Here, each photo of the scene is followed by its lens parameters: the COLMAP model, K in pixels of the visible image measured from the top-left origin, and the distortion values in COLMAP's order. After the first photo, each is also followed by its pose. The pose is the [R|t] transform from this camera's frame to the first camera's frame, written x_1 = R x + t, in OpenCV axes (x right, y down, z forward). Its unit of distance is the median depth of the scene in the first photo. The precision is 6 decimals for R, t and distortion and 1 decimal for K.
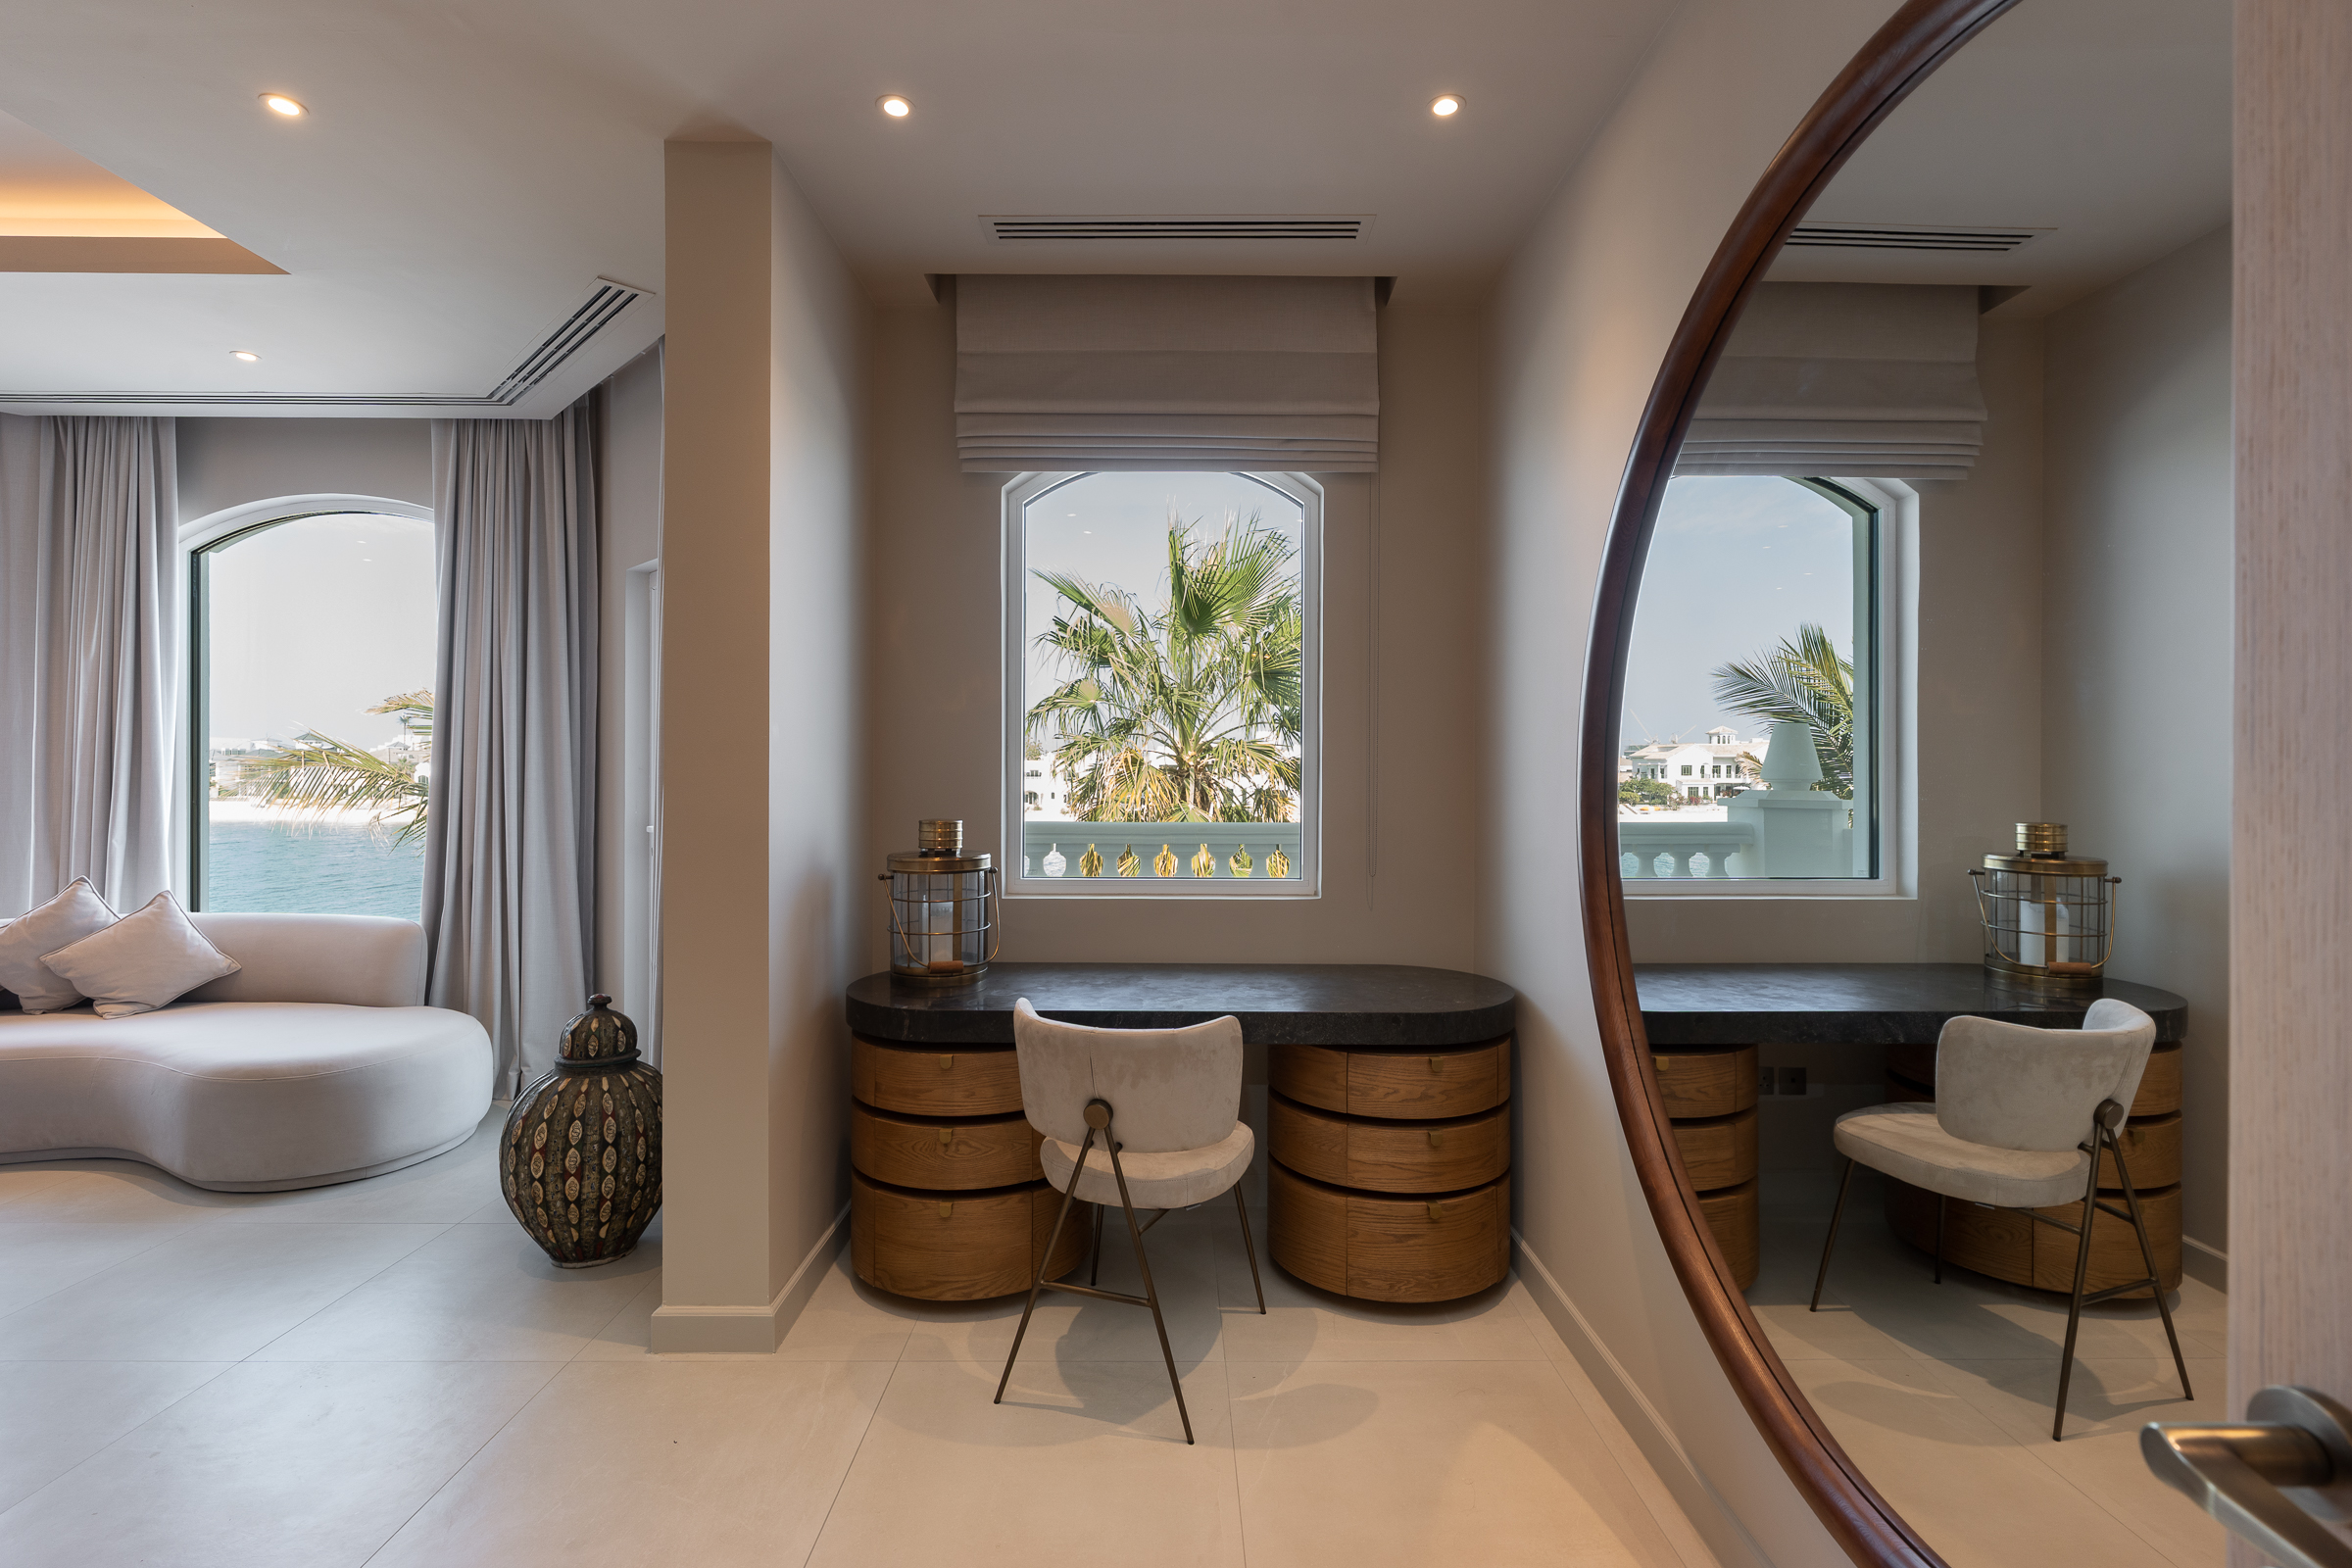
lens RADIAL K [[1074.5, 0, 1172.8], [0, 1074.5, 775.3], [0, 0, 1]] dist [-0.008038, 0.001588]
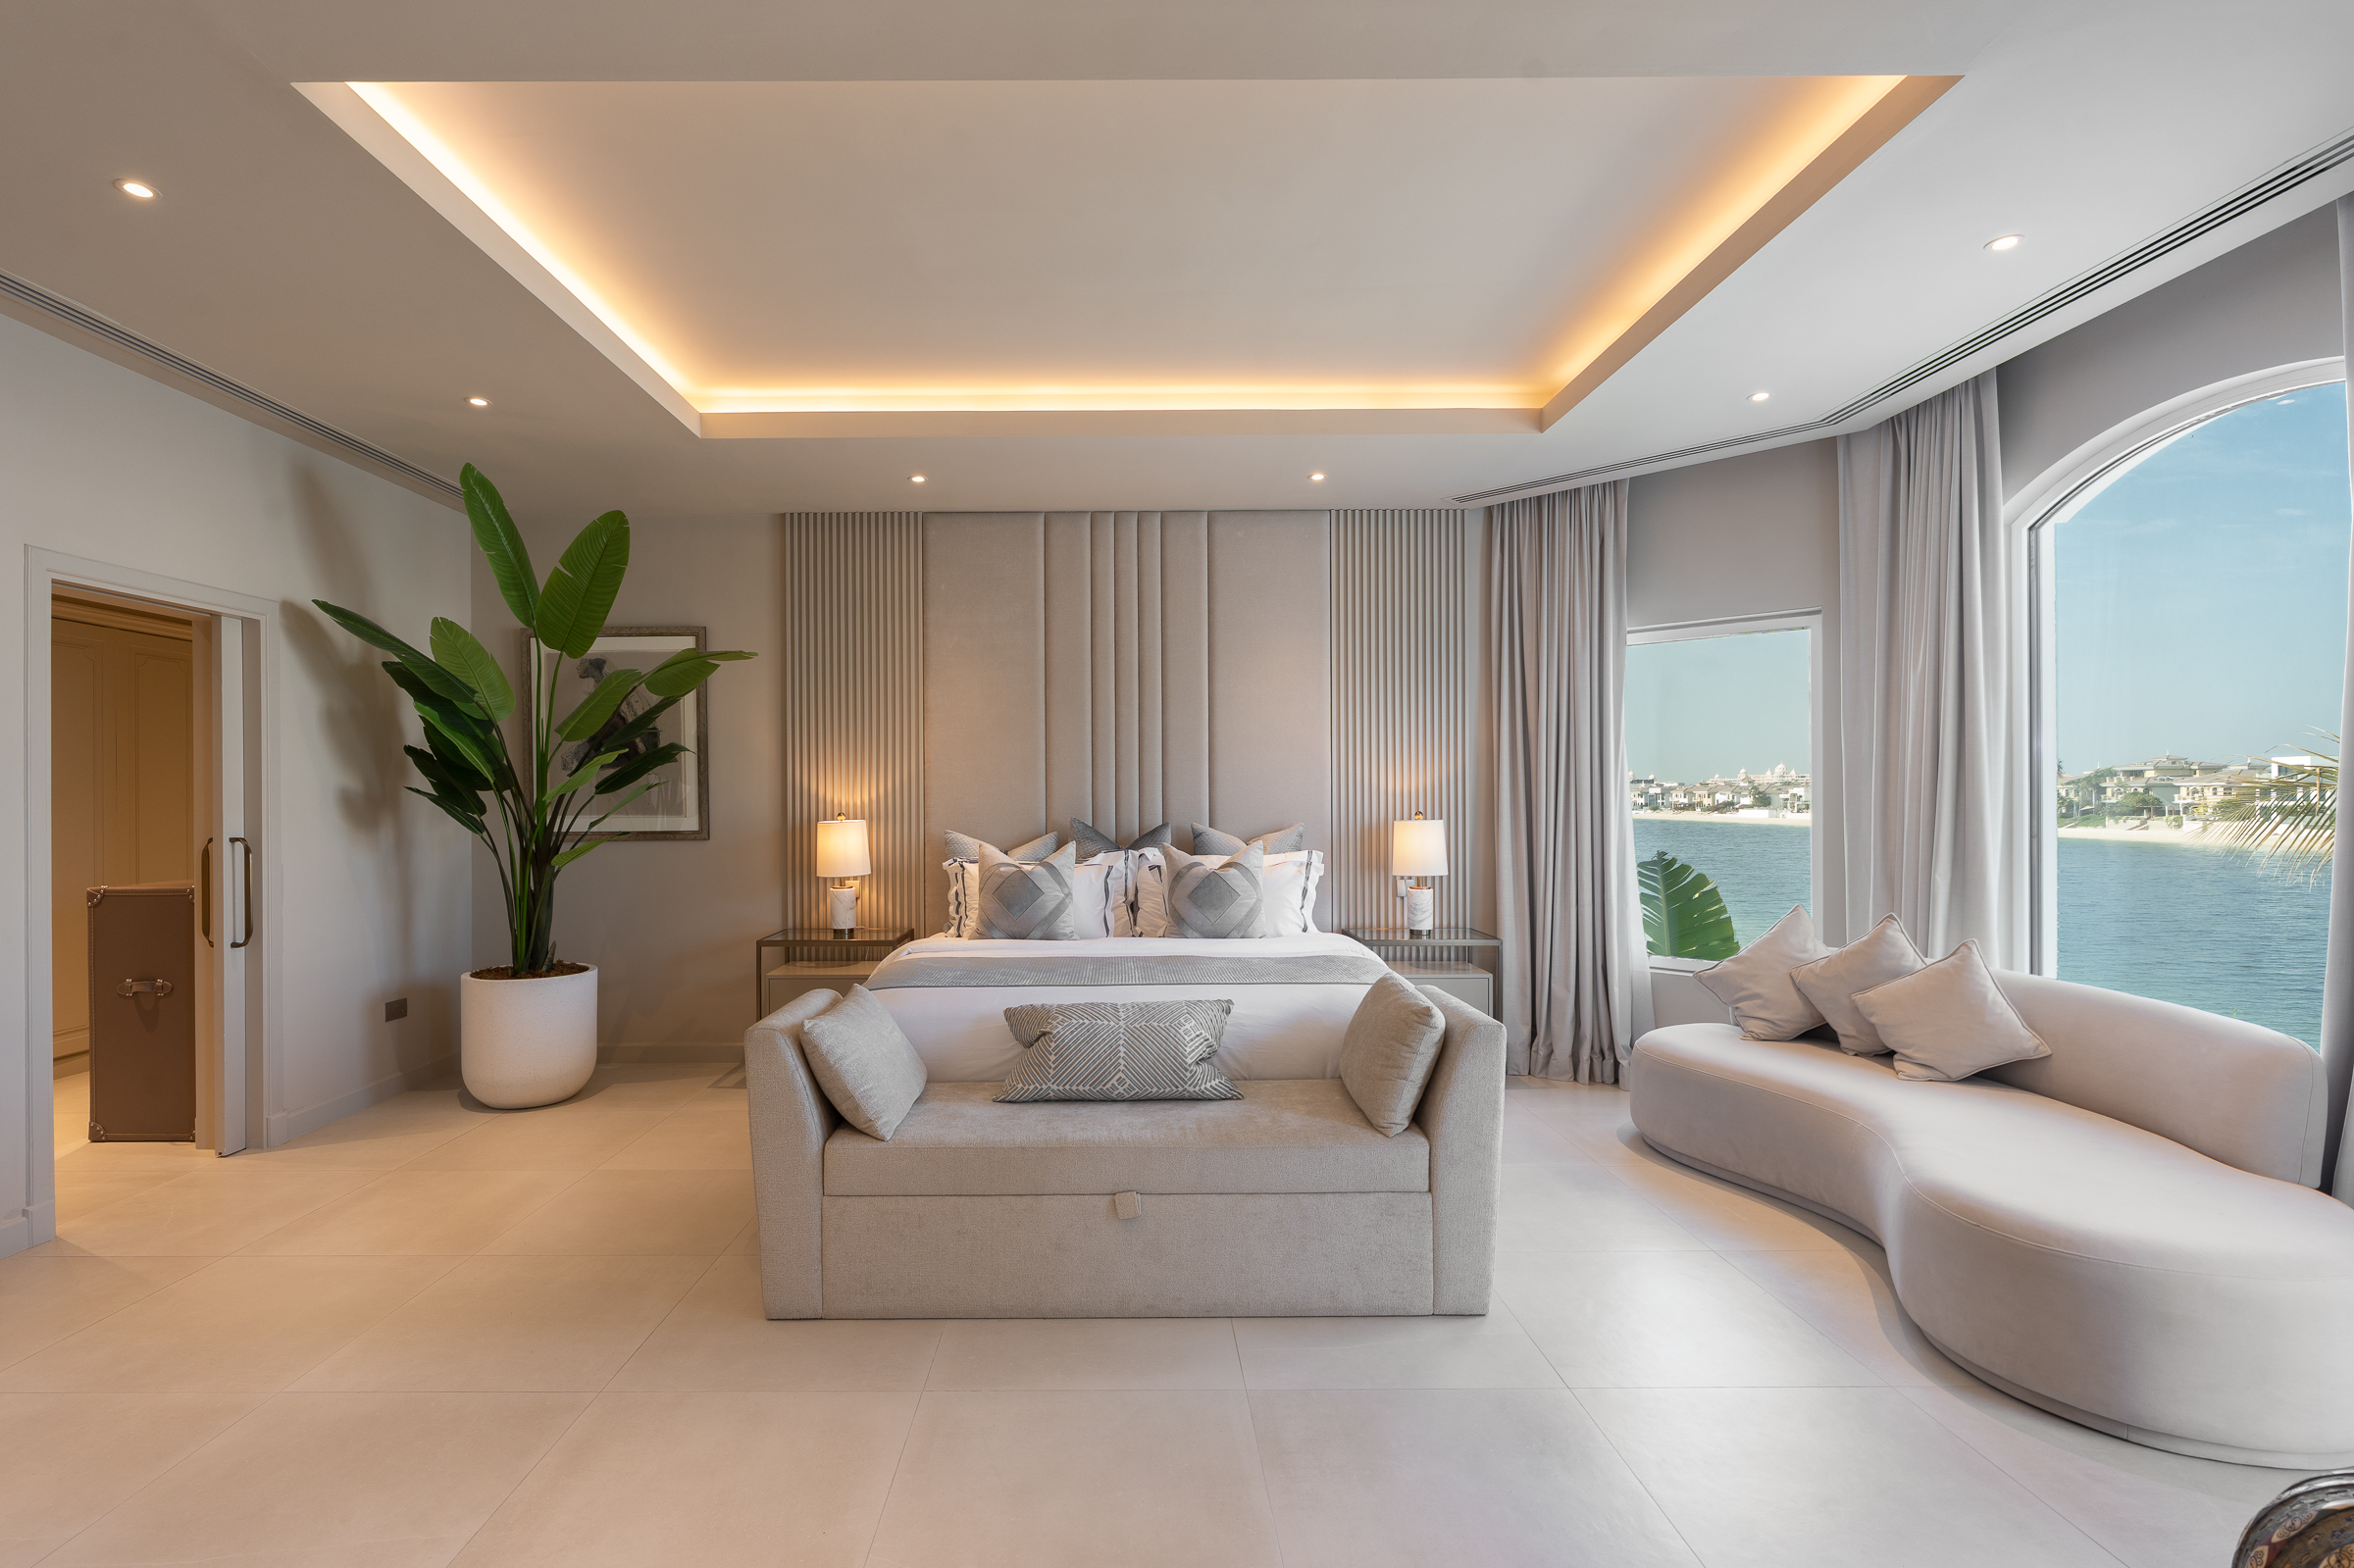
lens RADIAL K [[1075.3, 0, 1176.1], [0, 1075.3, 802.0], [0, 0, 1]] dist [-0.008038, 0.001588]
pose [[-0.009303, -0.002670, -0.999953, -0.109634], [0.004279, 0.999987, -0.002709, 0.000568], [0.999948, -0.004304, -0.009292, 0.405678]]
